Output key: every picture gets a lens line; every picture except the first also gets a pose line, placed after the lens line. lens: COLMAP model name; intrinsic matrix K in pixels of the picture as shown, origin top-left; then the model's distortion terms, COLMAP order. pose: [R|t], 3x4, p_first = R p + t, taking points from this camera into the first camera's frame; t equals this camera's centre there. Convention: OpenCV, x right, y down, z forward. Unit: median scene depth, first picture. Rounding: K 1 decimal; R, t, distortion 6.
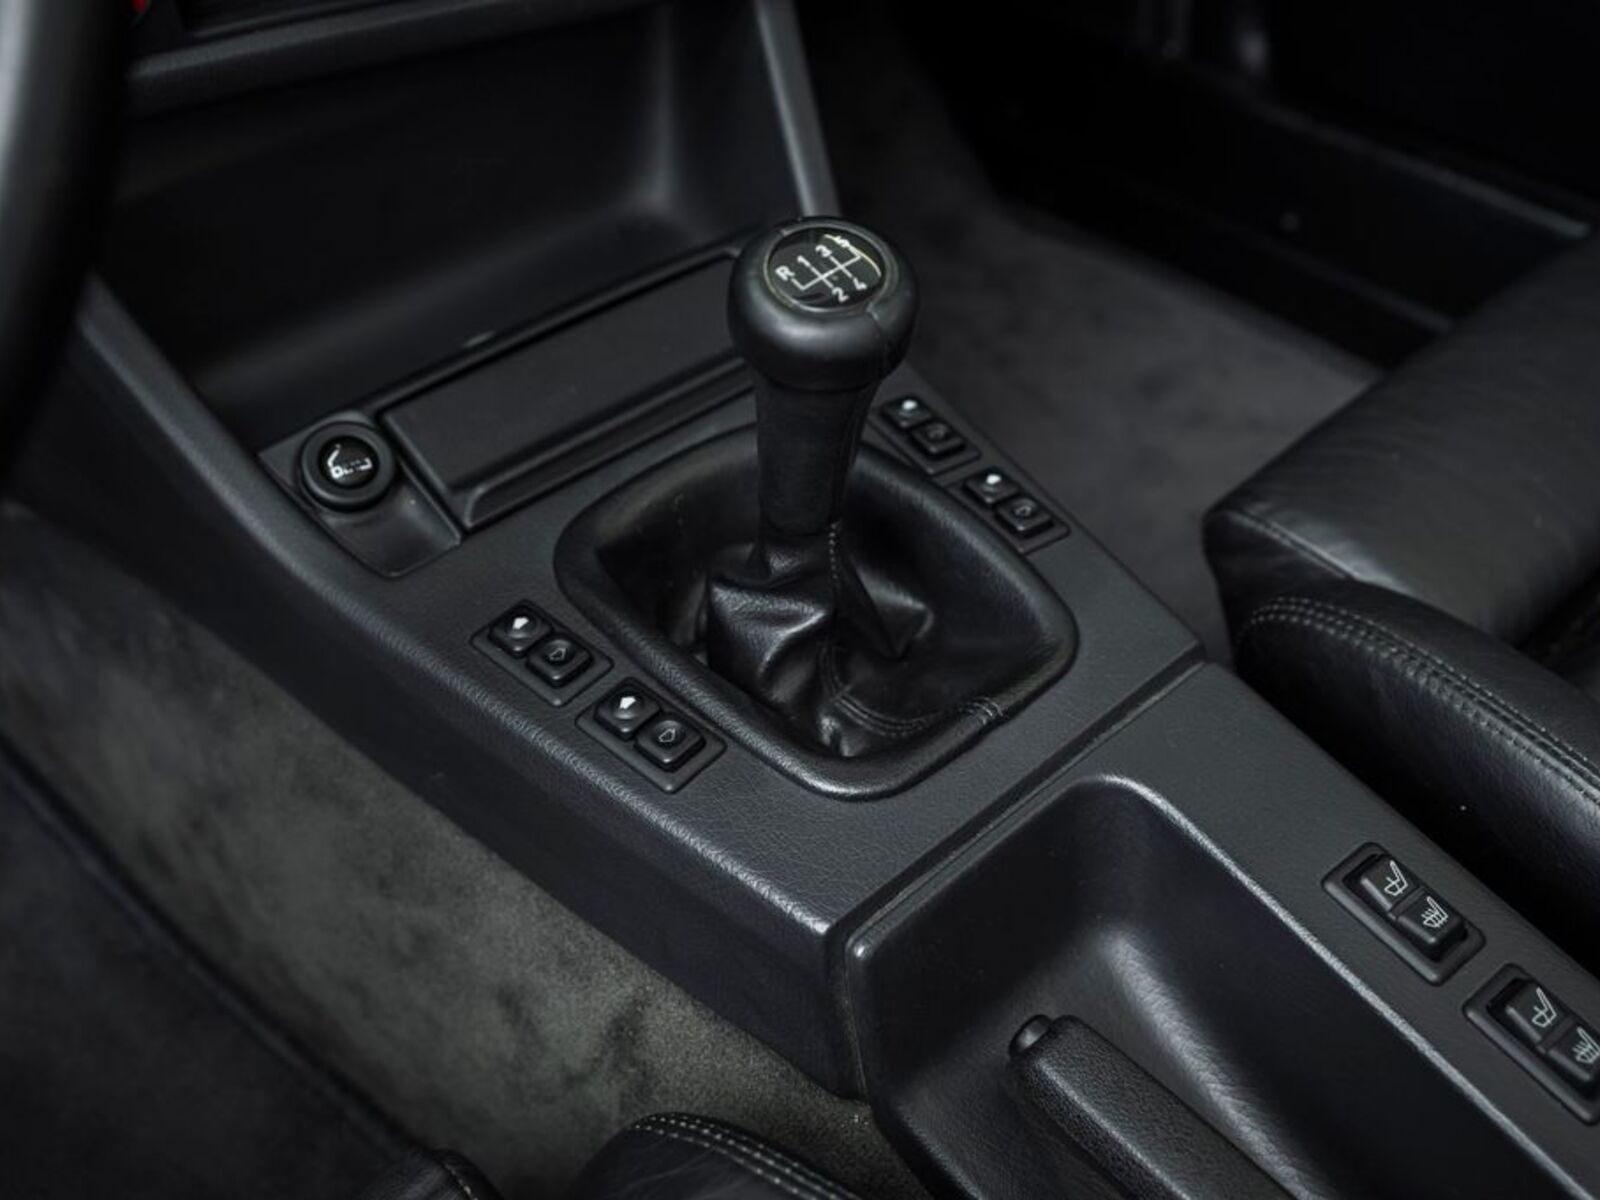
lens RADIAL K [[1559.5, 0, 800.0], [0, 1559.5, 600.0], [0, 0, 1]] dist [-0.097482, 0.107639]
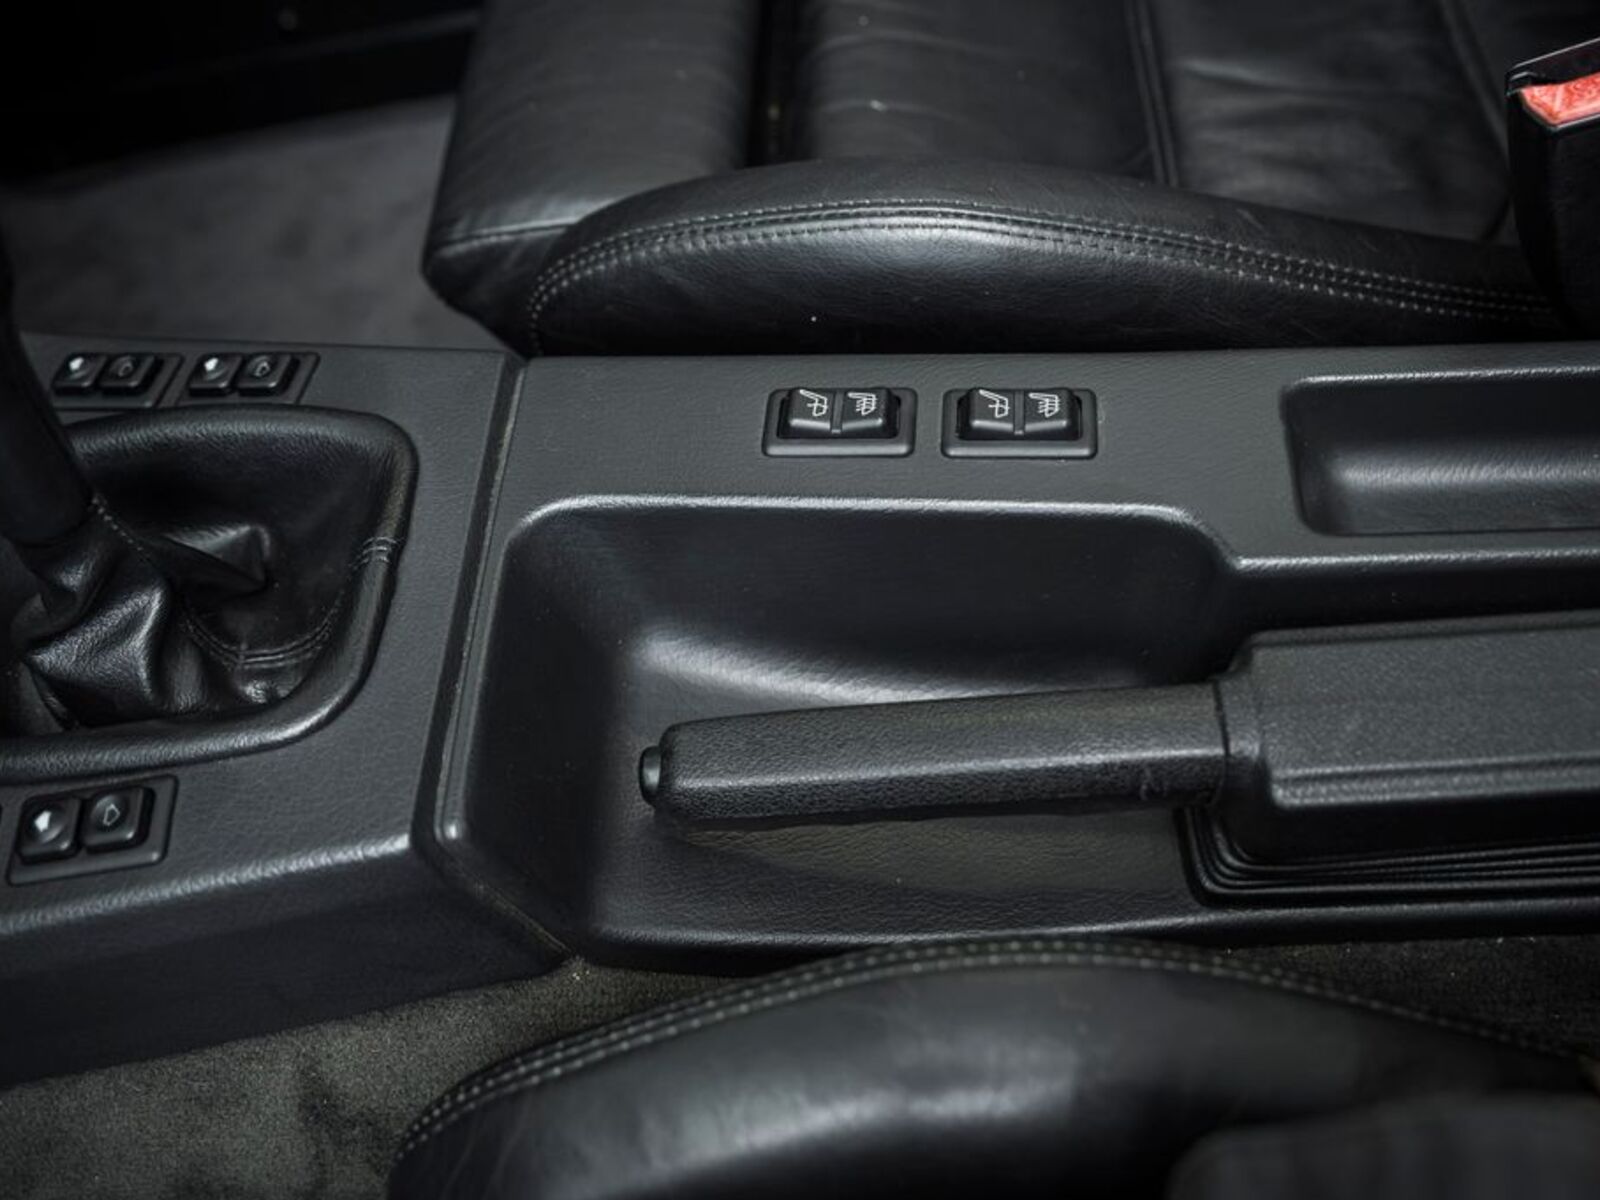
lens RADIAL K [[1559.5, 0, 800.0], [0, 1559.5, 600.0], [0, 0, 1]] dist [-0.097482, 0.107639]
pose [[0.678121, -0.657389, 0.328622, -0.027566], [0.629166, 0.750361, 0.202752, 0.063730], [-0.379872, 0.069267, 0.922442, 0.085610]]
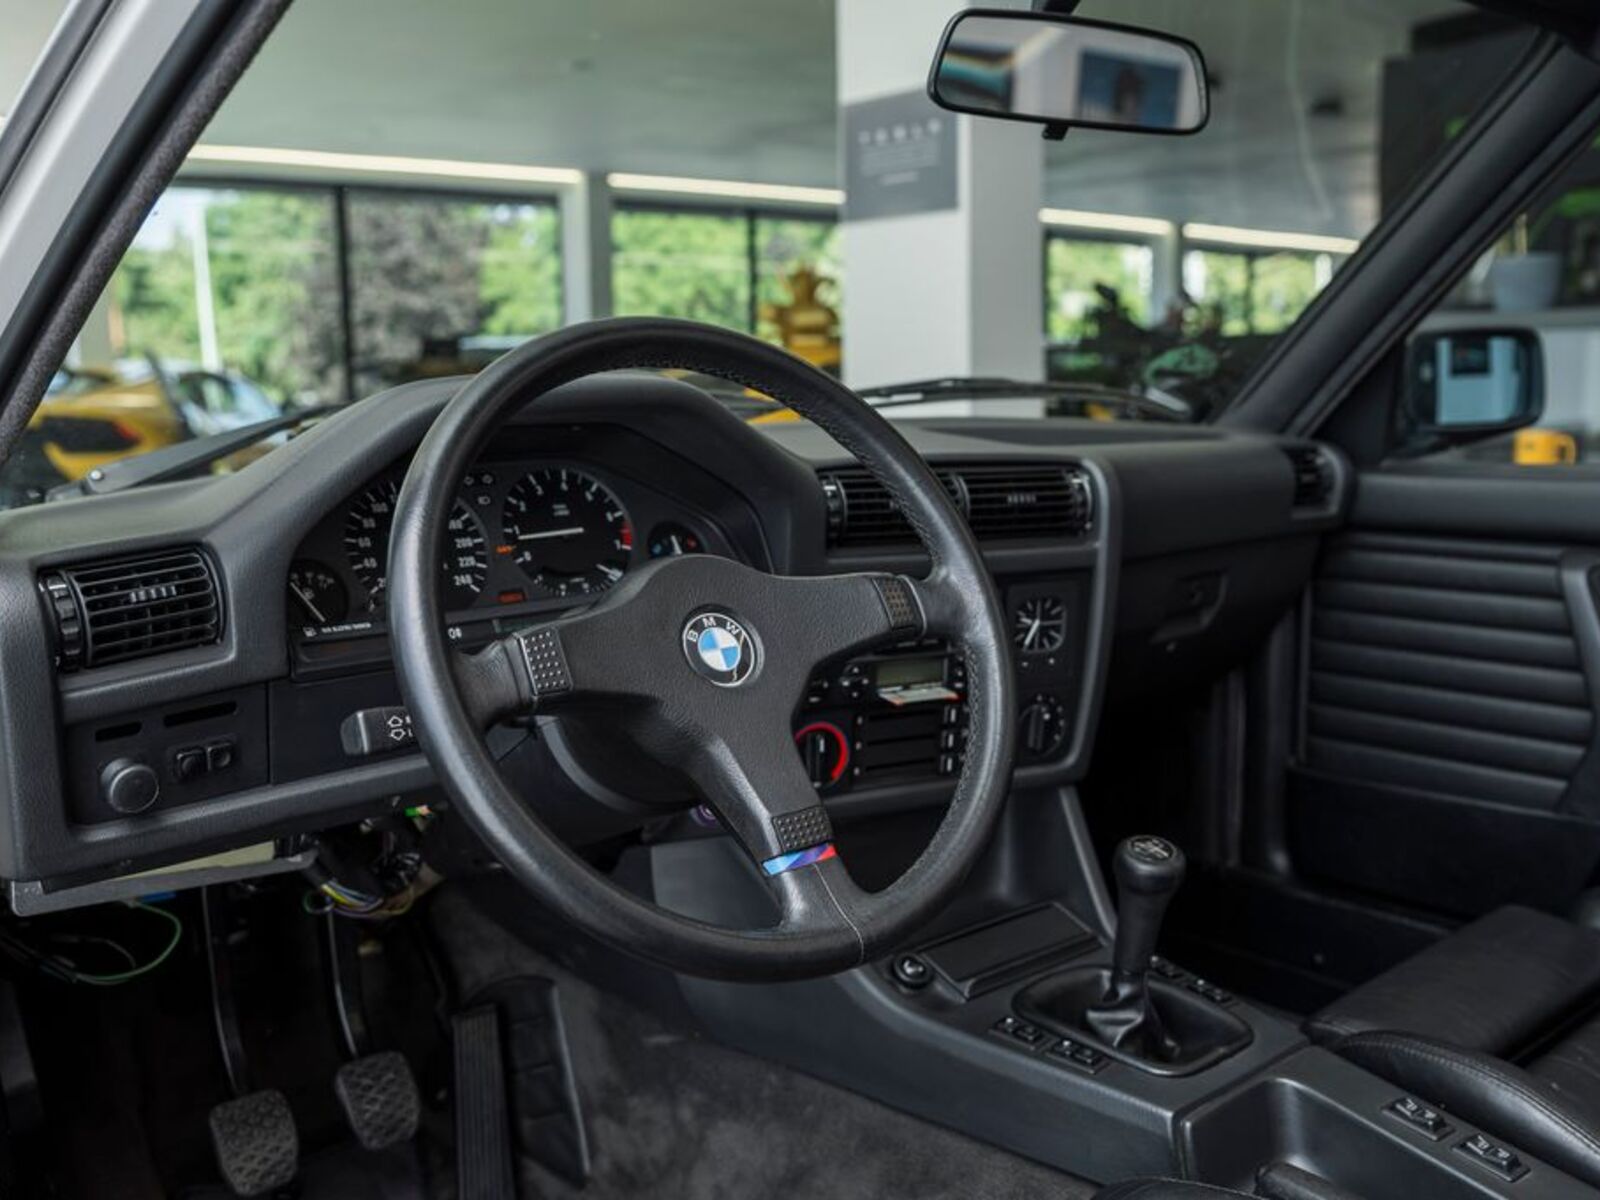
lens RADIAL K [[1458.7, 0, 800.0], [0, 1458.7, 600.0], [0, 0, 1]] dist [-0.090507, 0.067101]
pose [[0.999543, 0.003025, -0.030075, -0.431887], [-0.019465, 0.825629, -0.563877, 0.719732], [0.023125, 0.564205, 0.825311, -1.125688]]
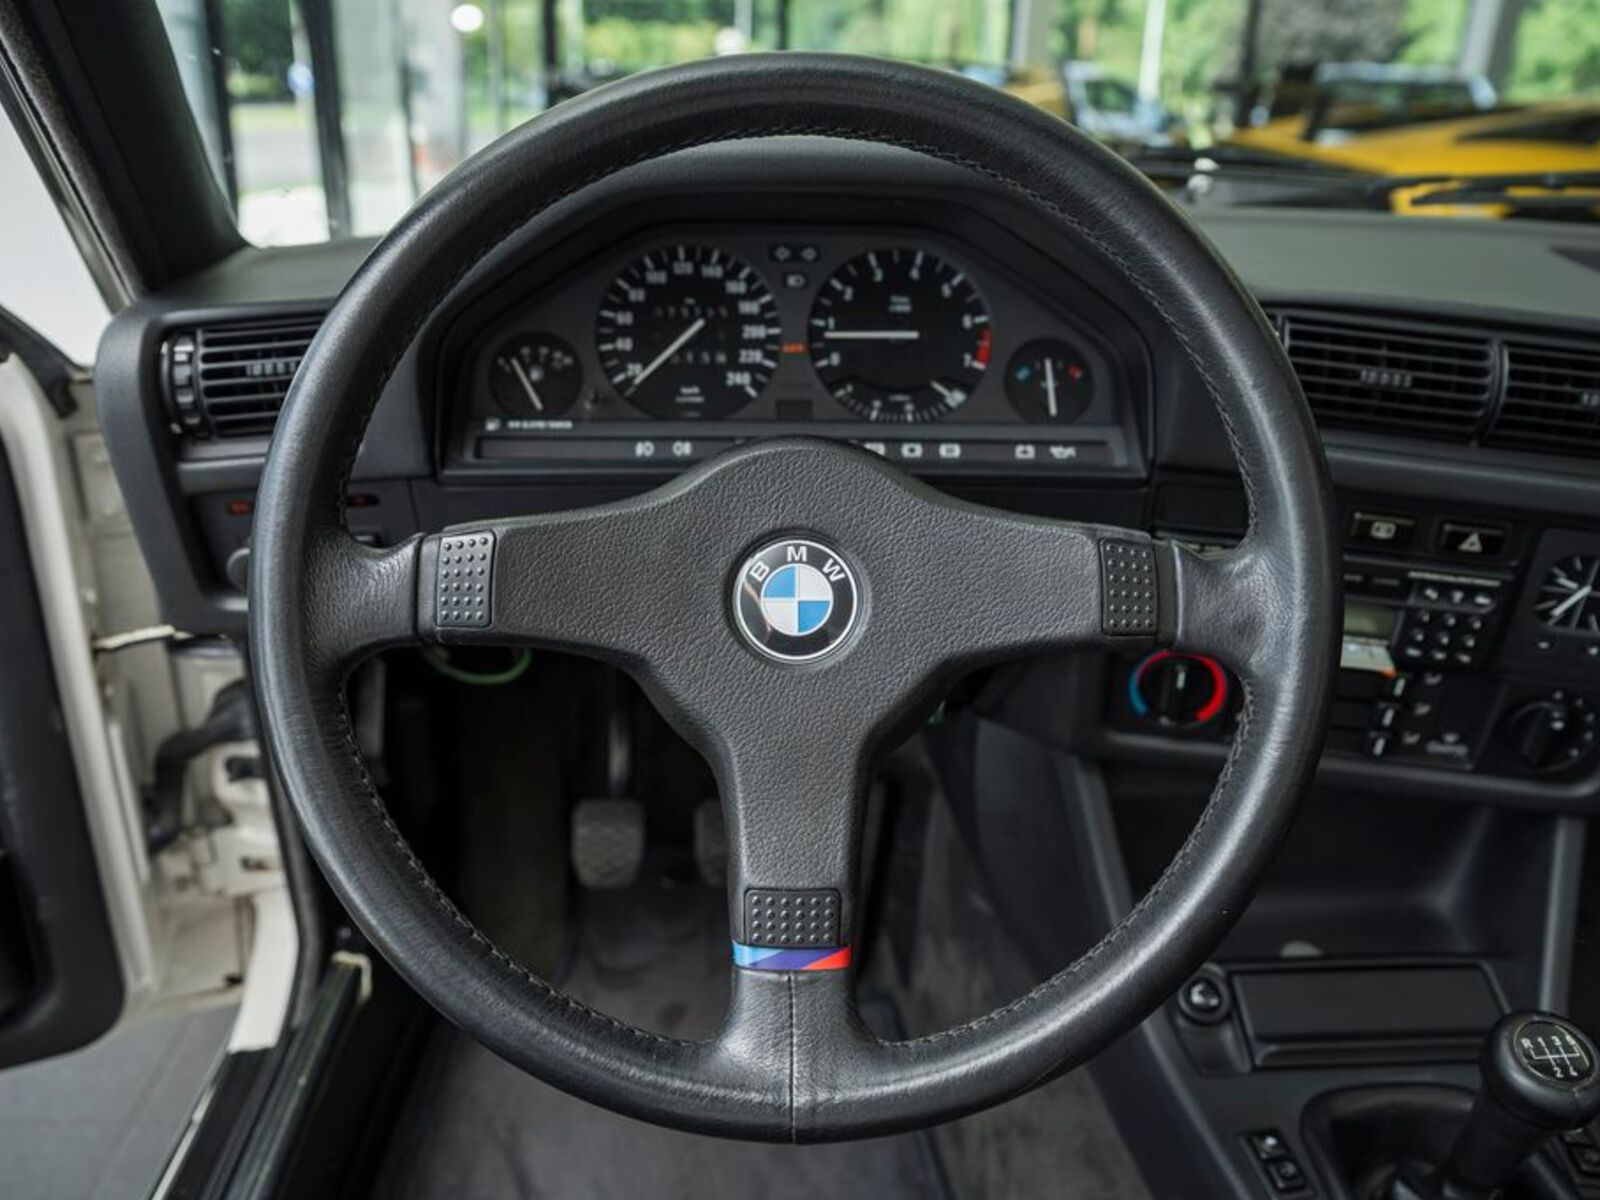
lens RADIAL K [[1184.2, 0, 800.0], [0, 1184.2, 600.0], [0, 0, 1]] dist [-0.127193, 0.062850]
pose [[0.776118, 0.297251, -0.556132, -0.070806], [-0.461579, 0.868675, -0.179858, -0.037172], [0.429635, 0.396290, 0.811399, -0.414175]]
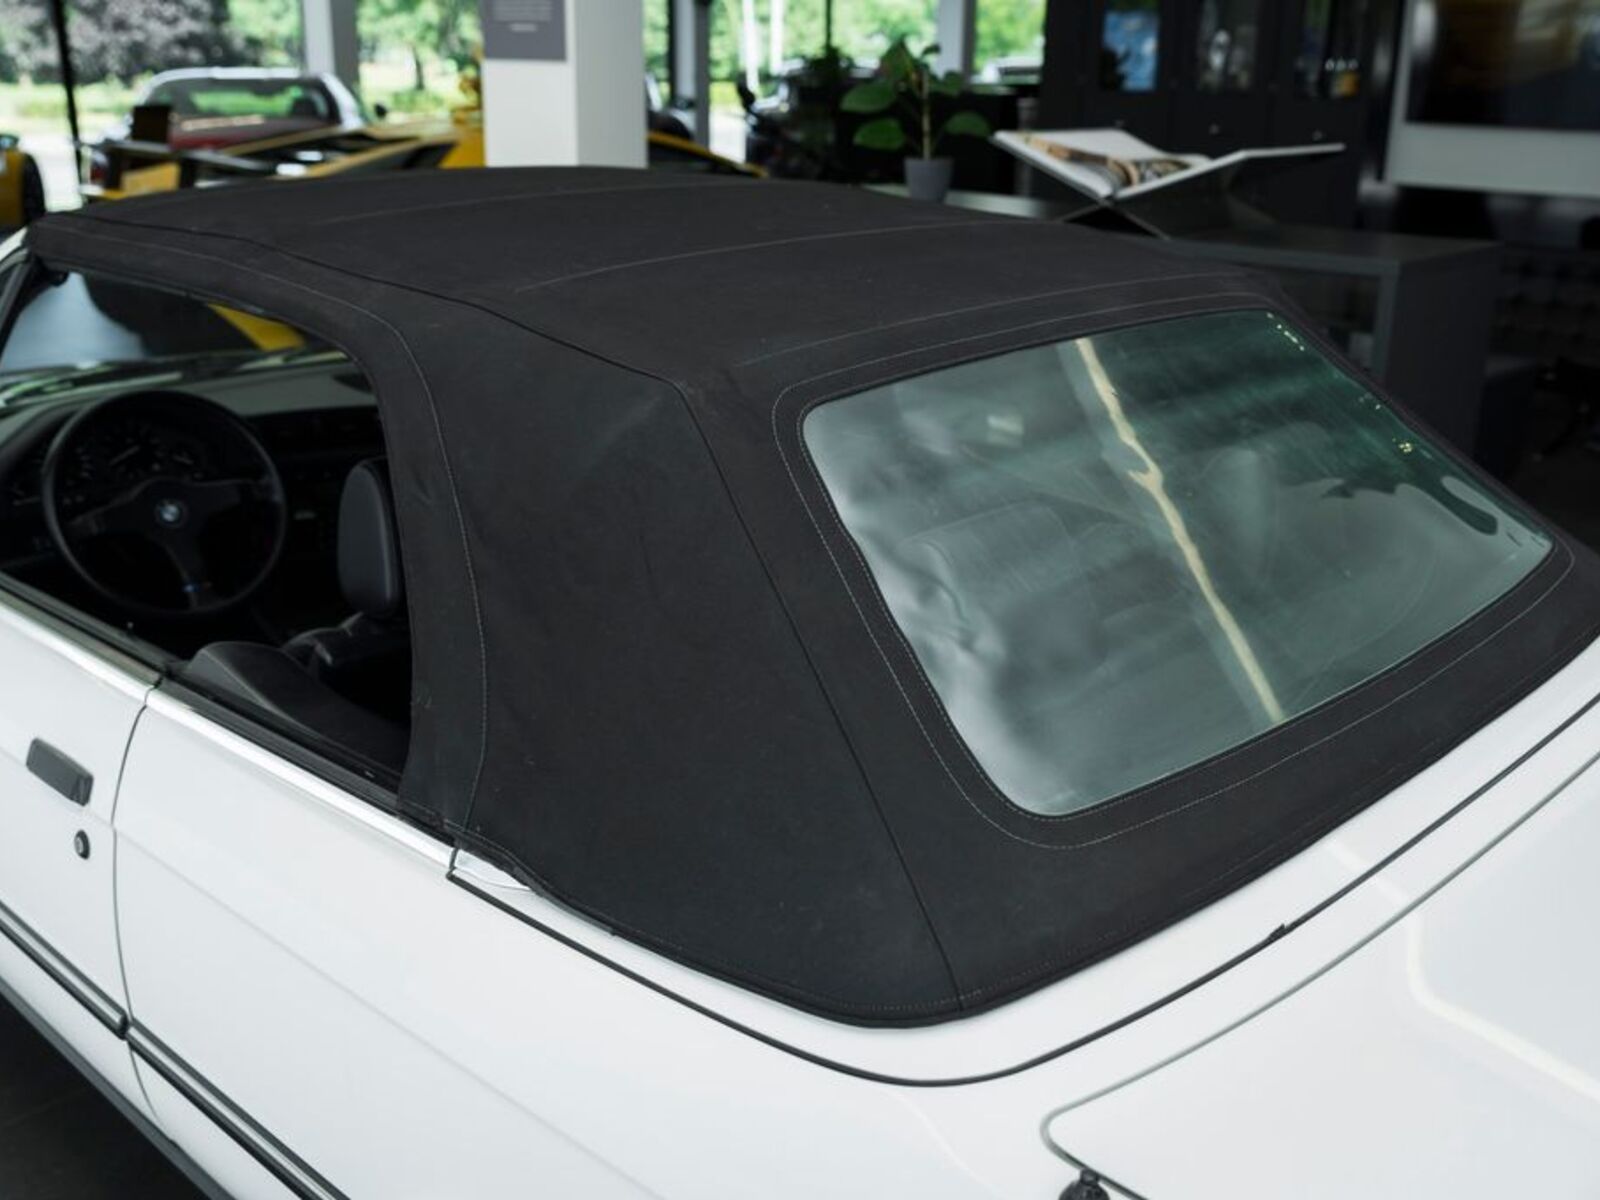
lens RADIAL K [[1559.5, 0, 800.0], [0, 1559.5, 600.0], [0, 0, 1]] dist [-0.097482, 0.107639]
pose [[0.994674, 0.006923, 0.102838, 1.008304], [0.035341, 0.914351, -0.403377, 2.242293], [-0.096823, 0.404863, 0.909237, -4.489119]]
